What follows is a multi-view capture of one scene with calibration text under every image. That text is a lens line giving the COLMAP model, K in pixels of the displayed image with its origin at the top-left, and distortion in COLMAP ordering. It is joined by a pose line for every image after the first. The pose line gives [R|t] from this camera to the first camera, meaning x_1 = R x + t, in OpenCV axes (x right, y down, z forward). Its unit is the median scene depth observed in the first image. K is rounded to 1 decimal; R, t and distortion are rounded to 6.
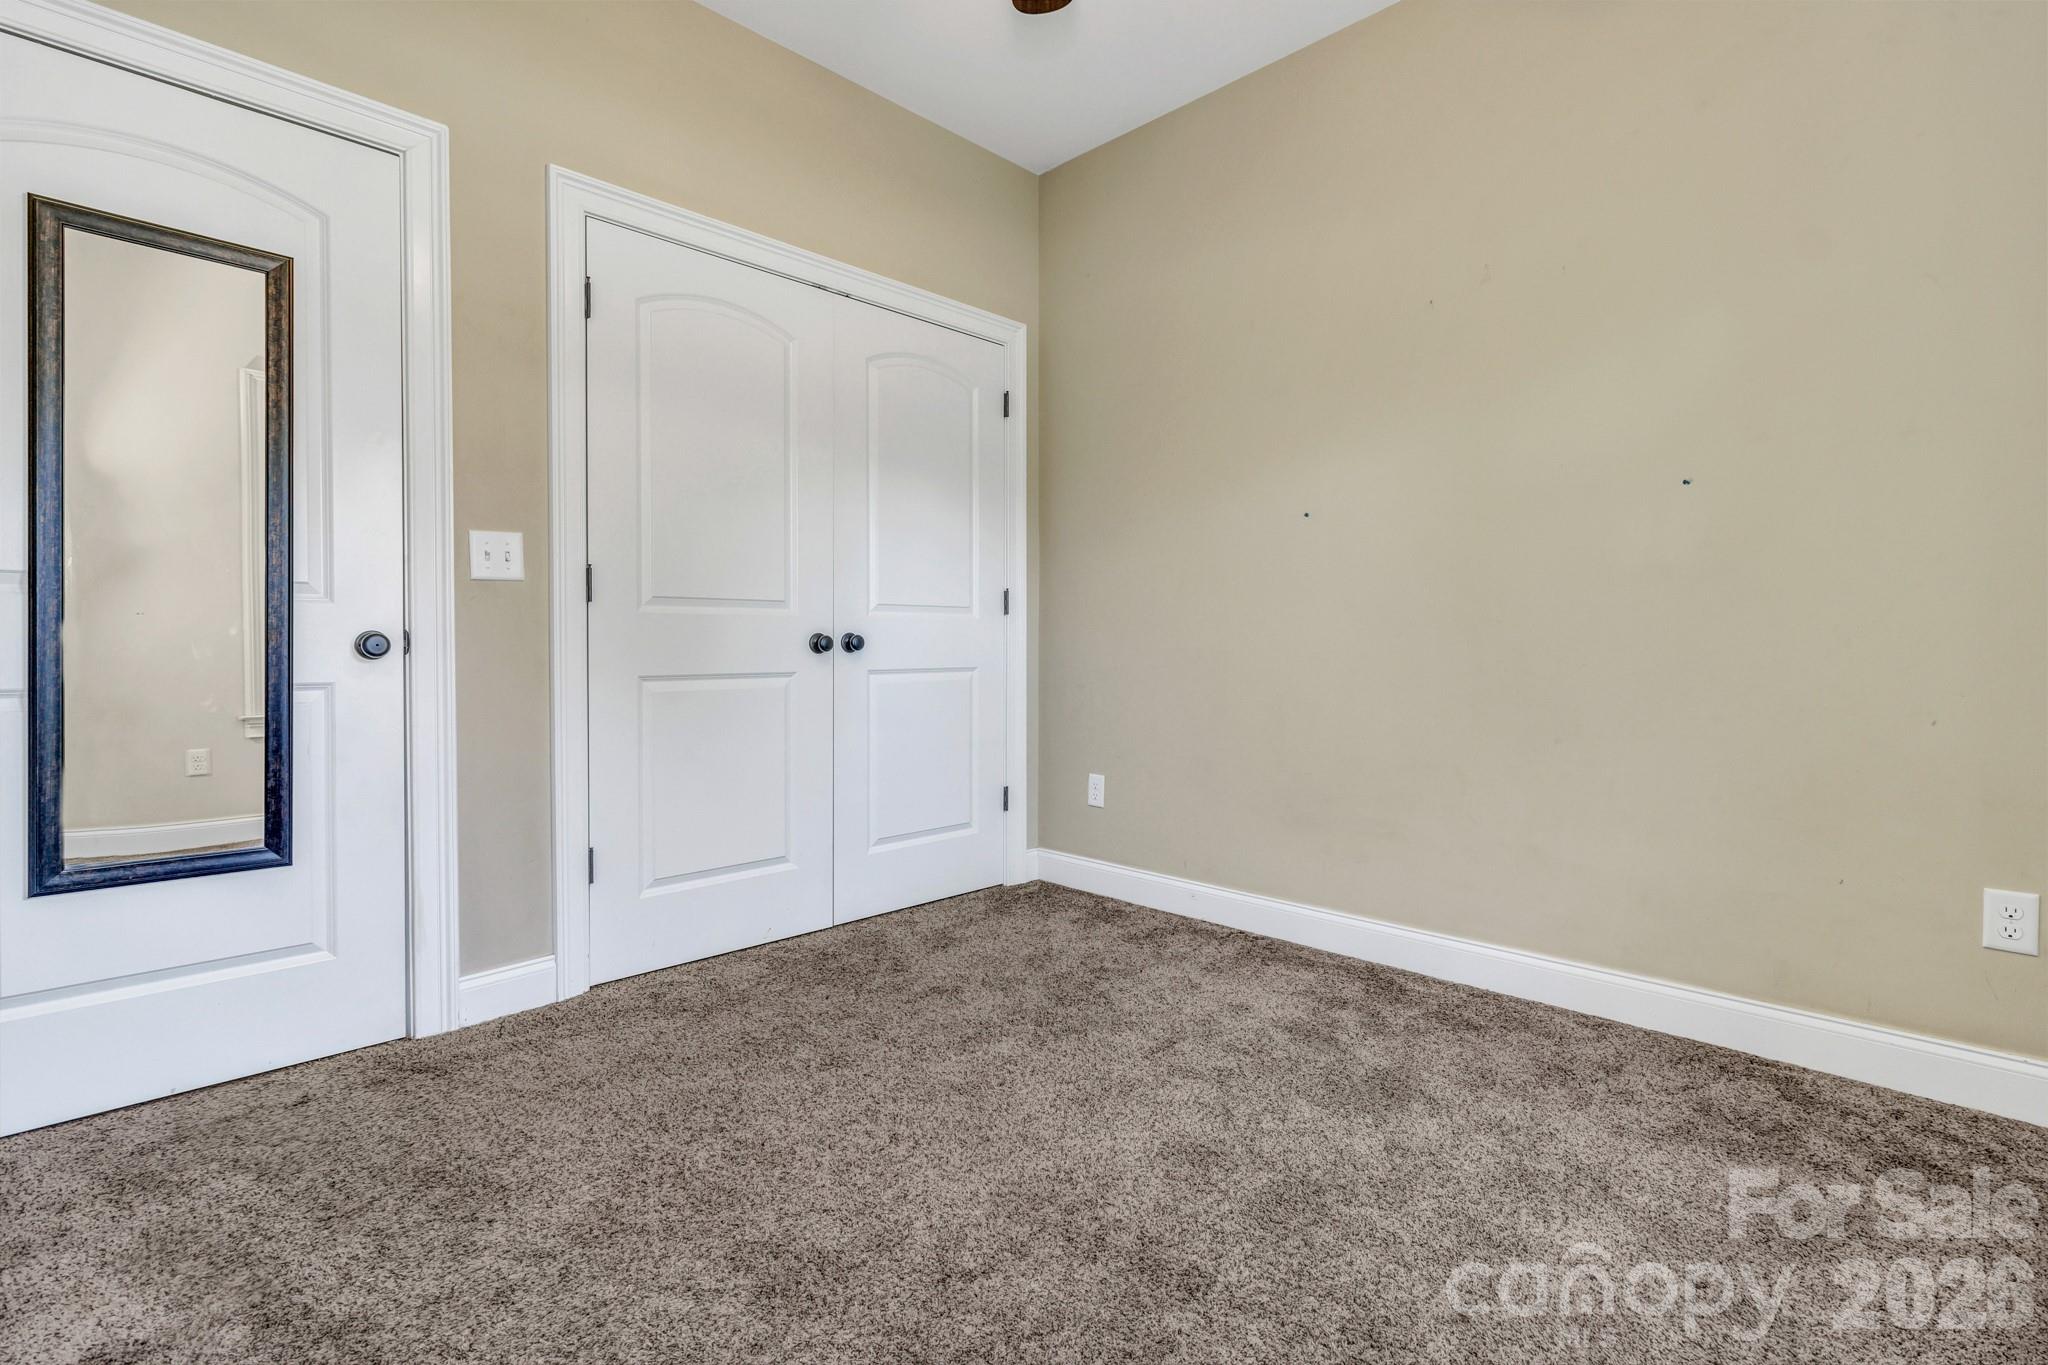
lens RADIAL K [[945.2, 0, 1032.3], [0, 945.2, 655.5], [0, 0, 1]] dist [0.000337, -0.000054]
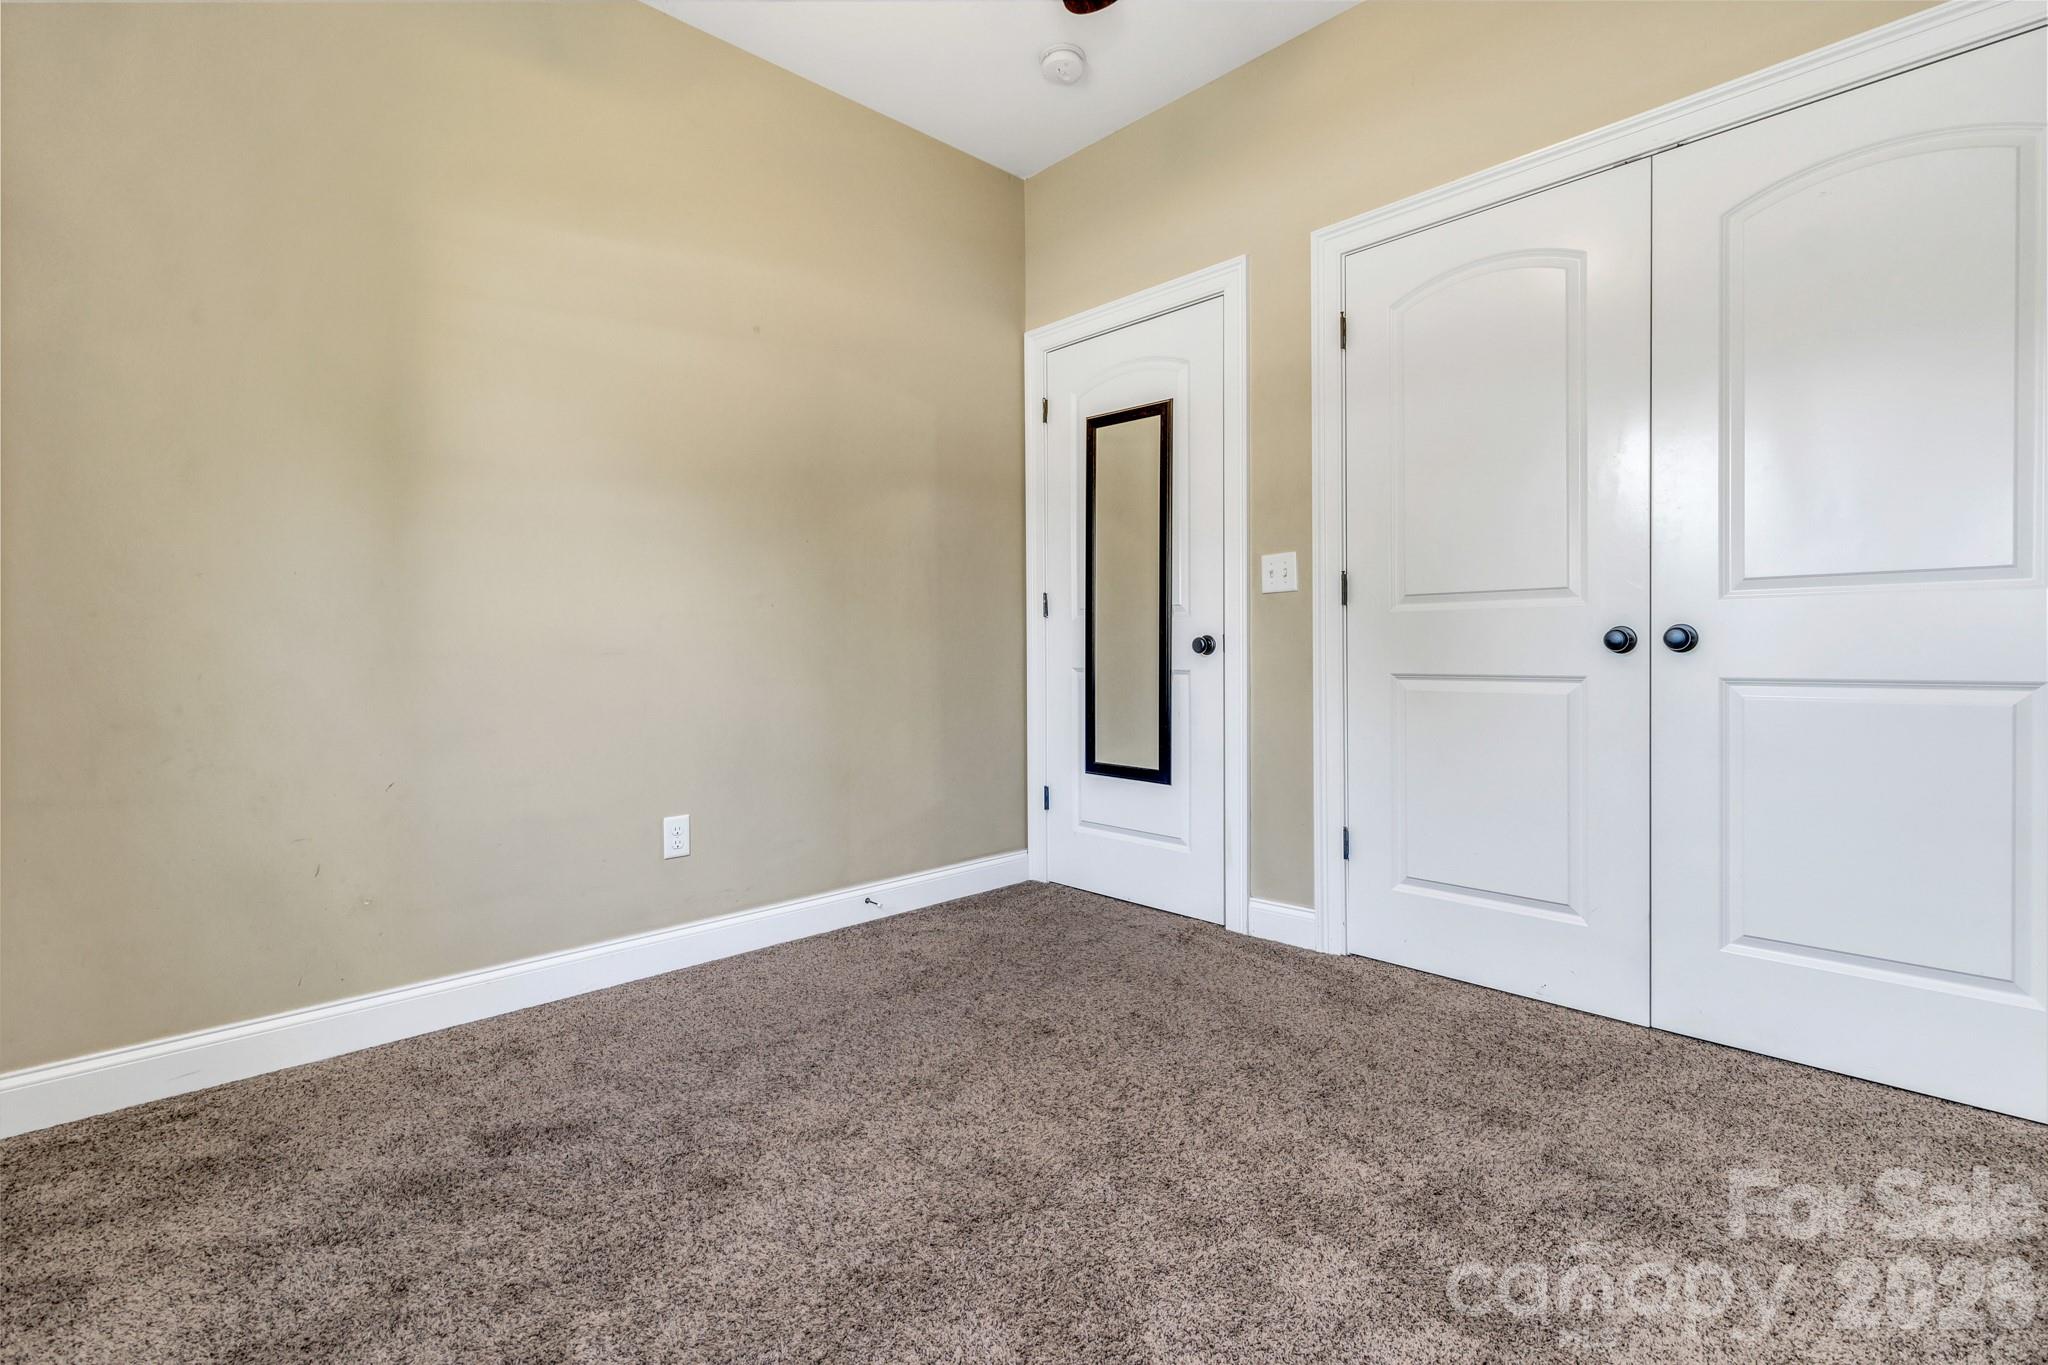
lens RADIAL K [[956.2, 0, 1023.6], [0, 956.2, 654.8], [0, 0, 1]] dist [-0.033518, 0.000103]
pose [[-0.053077, 0.010423, -0.998536, 0.706627], [-0.003071, 0.999939, 0.010601, -0.009850], [0.998586, 0.003629, -0.053042, 0.730853]]
